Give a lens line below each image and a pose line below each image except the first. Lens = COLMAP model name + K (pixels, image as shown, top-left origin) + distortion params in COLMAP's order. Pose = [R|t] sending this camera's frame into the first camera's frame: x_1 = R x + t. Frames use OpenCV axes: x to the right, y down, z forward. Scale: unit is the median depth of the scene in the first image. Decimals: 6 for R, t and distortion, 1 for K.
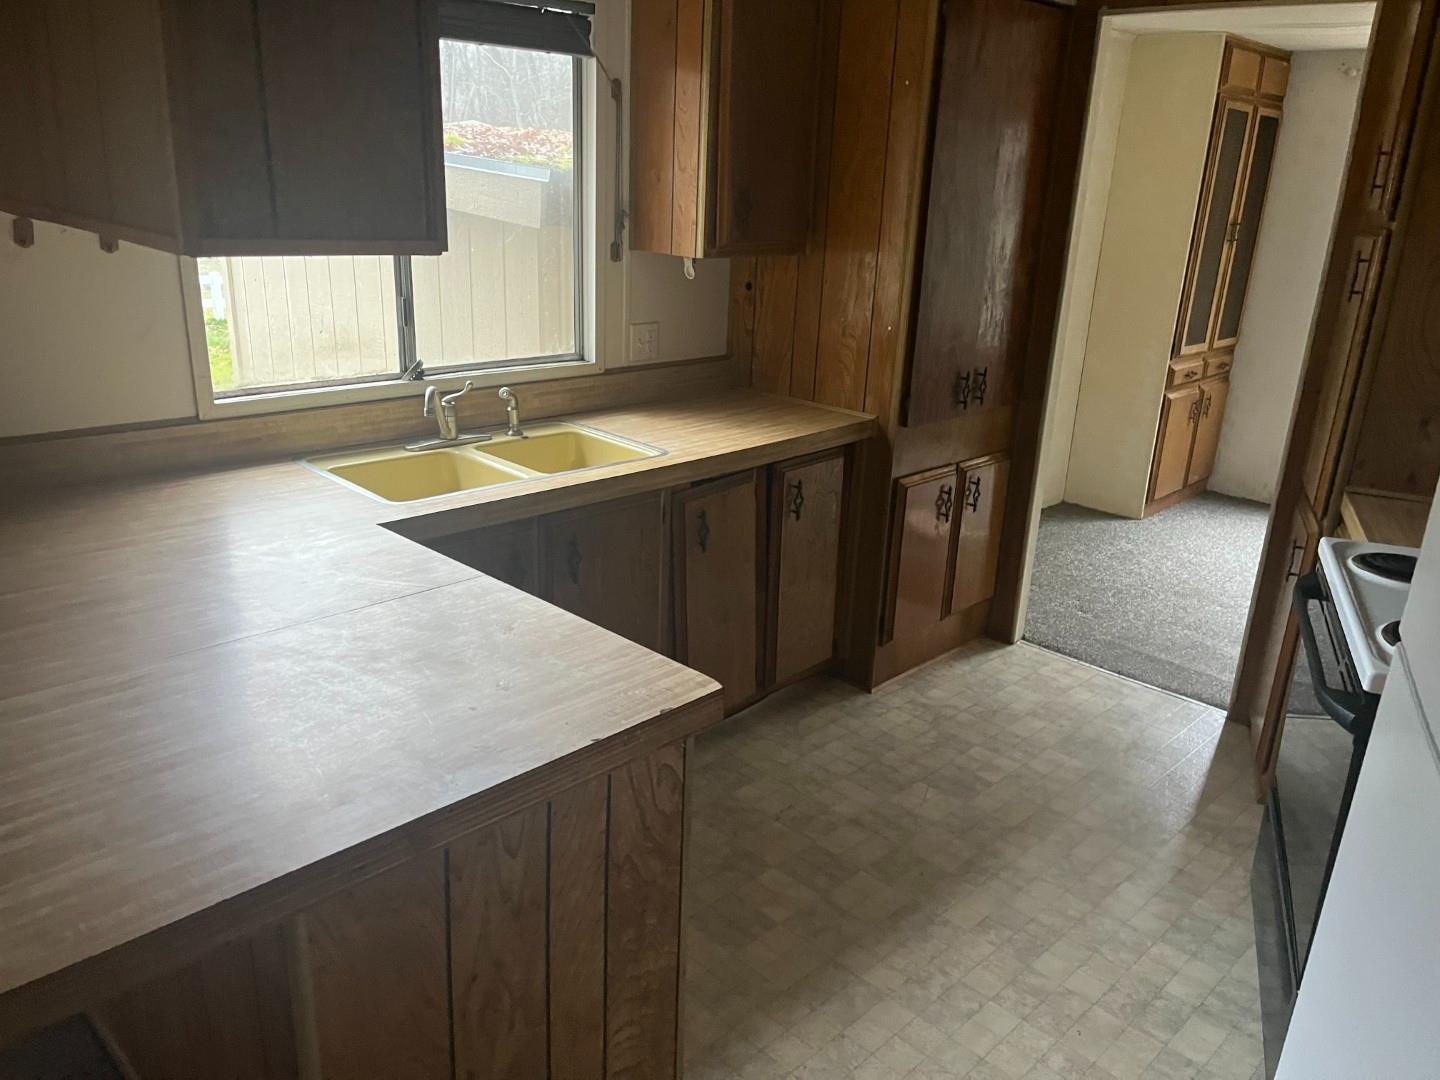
lens RADIAL K [[1079.0, 0, 720.0], [0, 1079.0, 540.0], [0, 0, 1]] dist [0.044082, -0.053489]
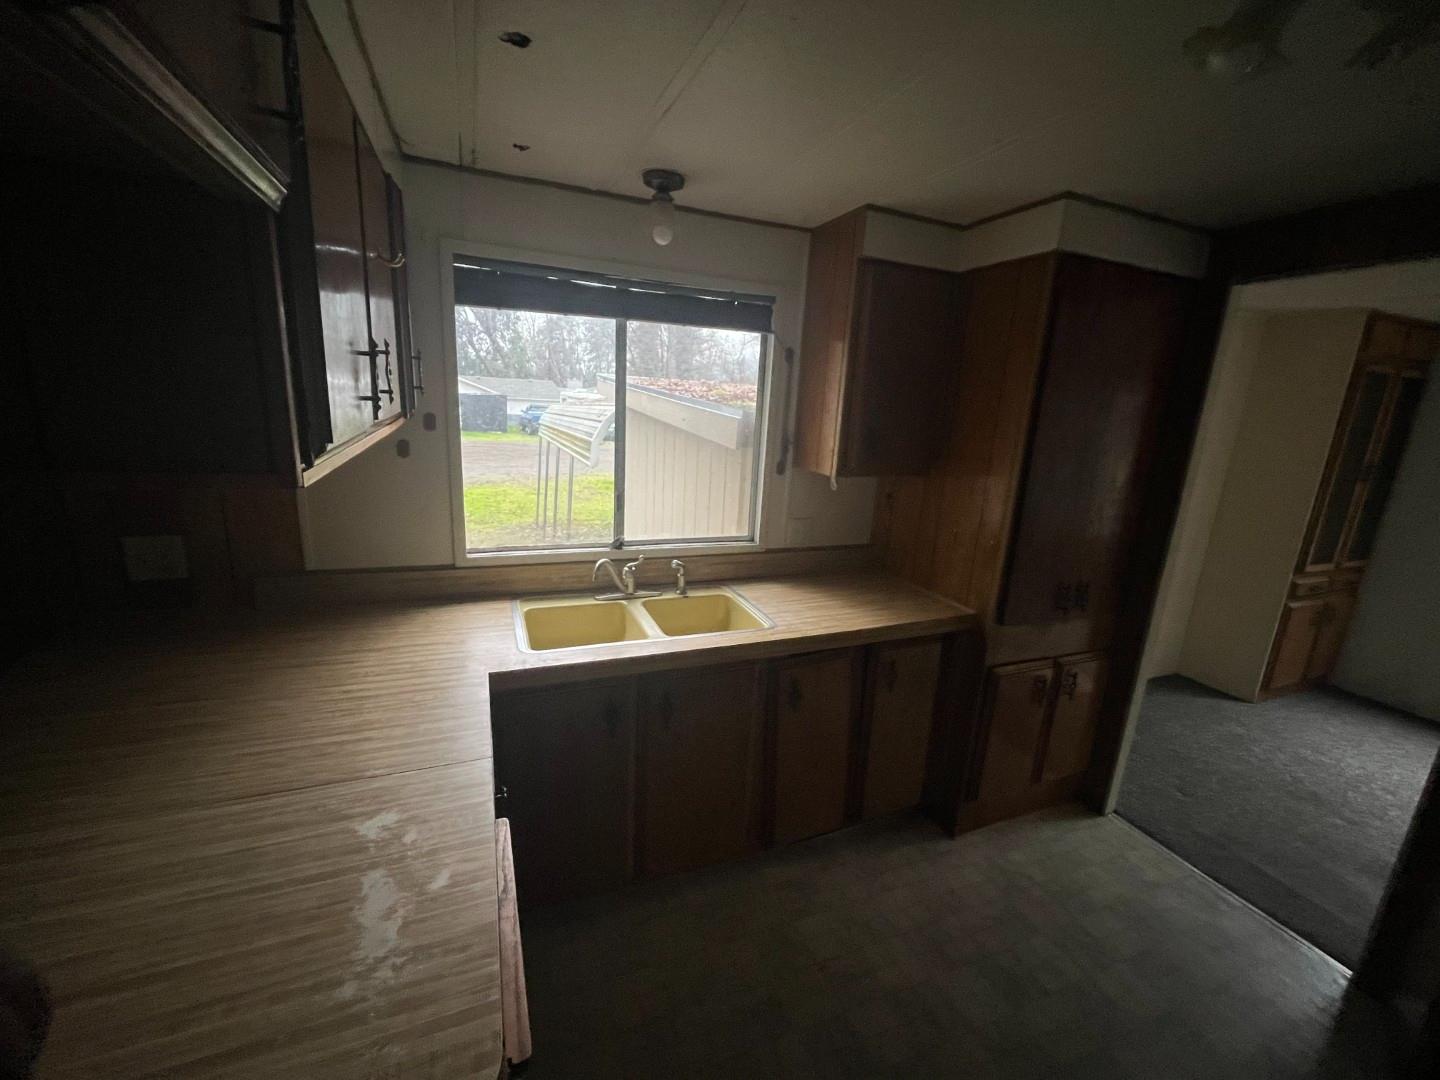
lens RADIAL K [[572.2, 0, 720.0], [0, 572.2, 540.0], [0, 0, 1]] dist [-0.000346, -0.000013]
pose [[0.918531, 0.098846, -0.382793, 0.118042], [-0.141264, 0.986379, -0.084264, -0.099051], [0.369250, 0.131474, 0.919983, 0.298957]]
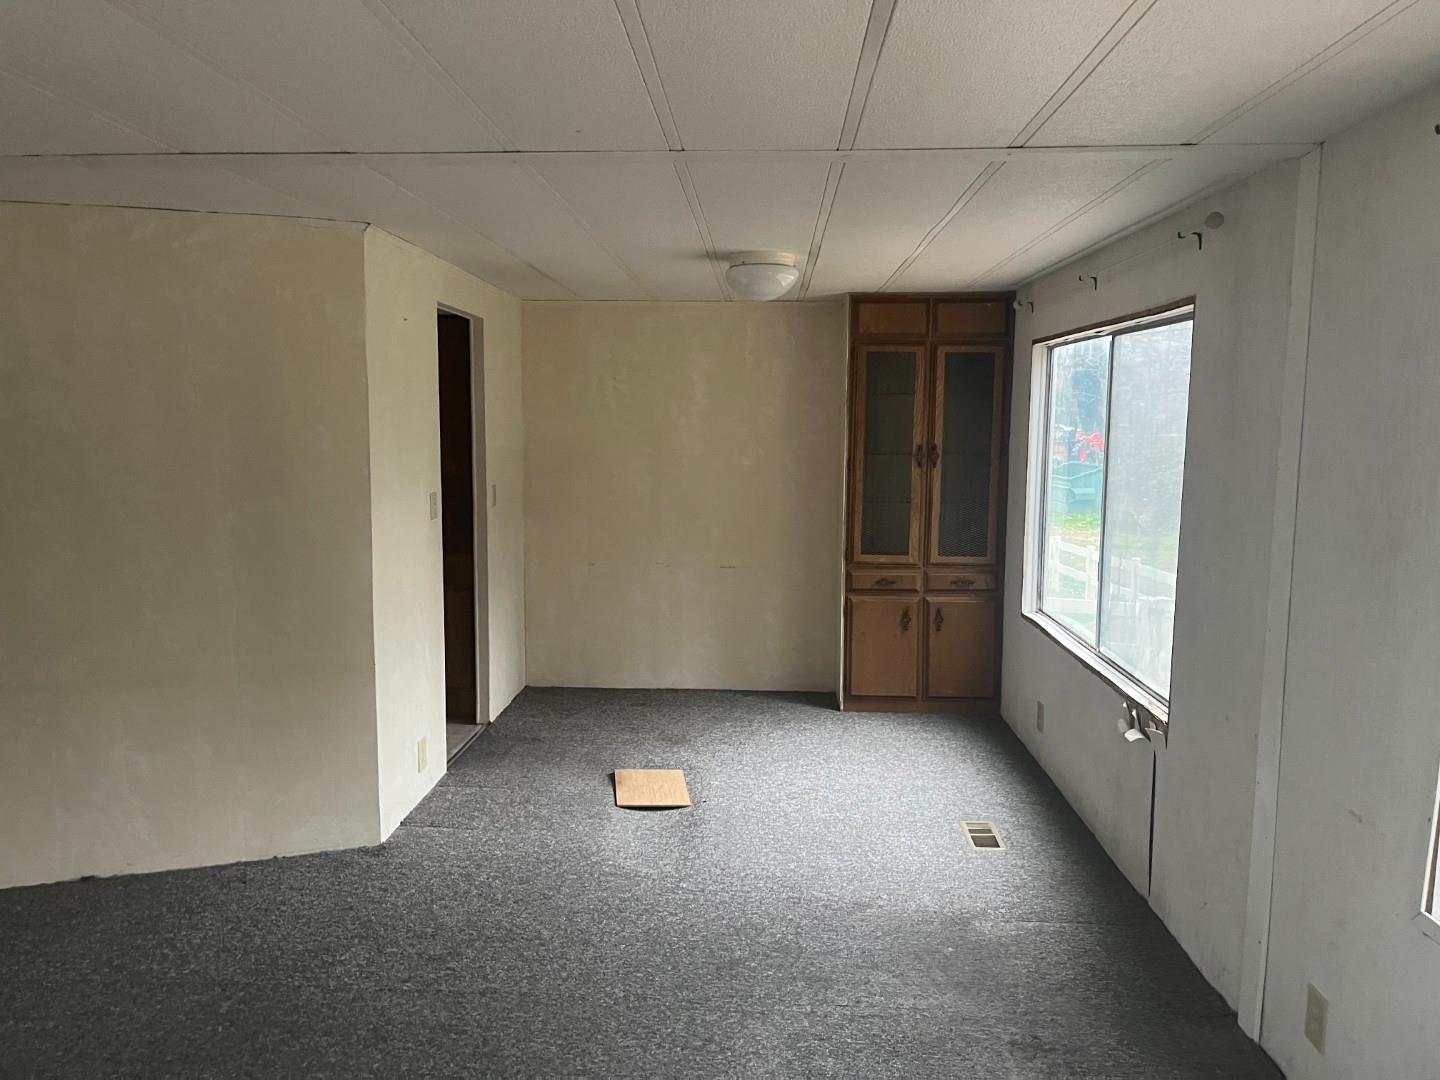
lens RADIAL K [[1079.0, 0, 720.0], [0, 1079.0, 540.0], [0, 0, 1]] dist [0.044082, -0.053489]
pose [[0.664563, 0.048423, -0.745661, 1.811543], [-0.220737, 0.966085, -0.133993, -0.021444], [0.713884, 0.253642, 0.652714, 0.277907]]
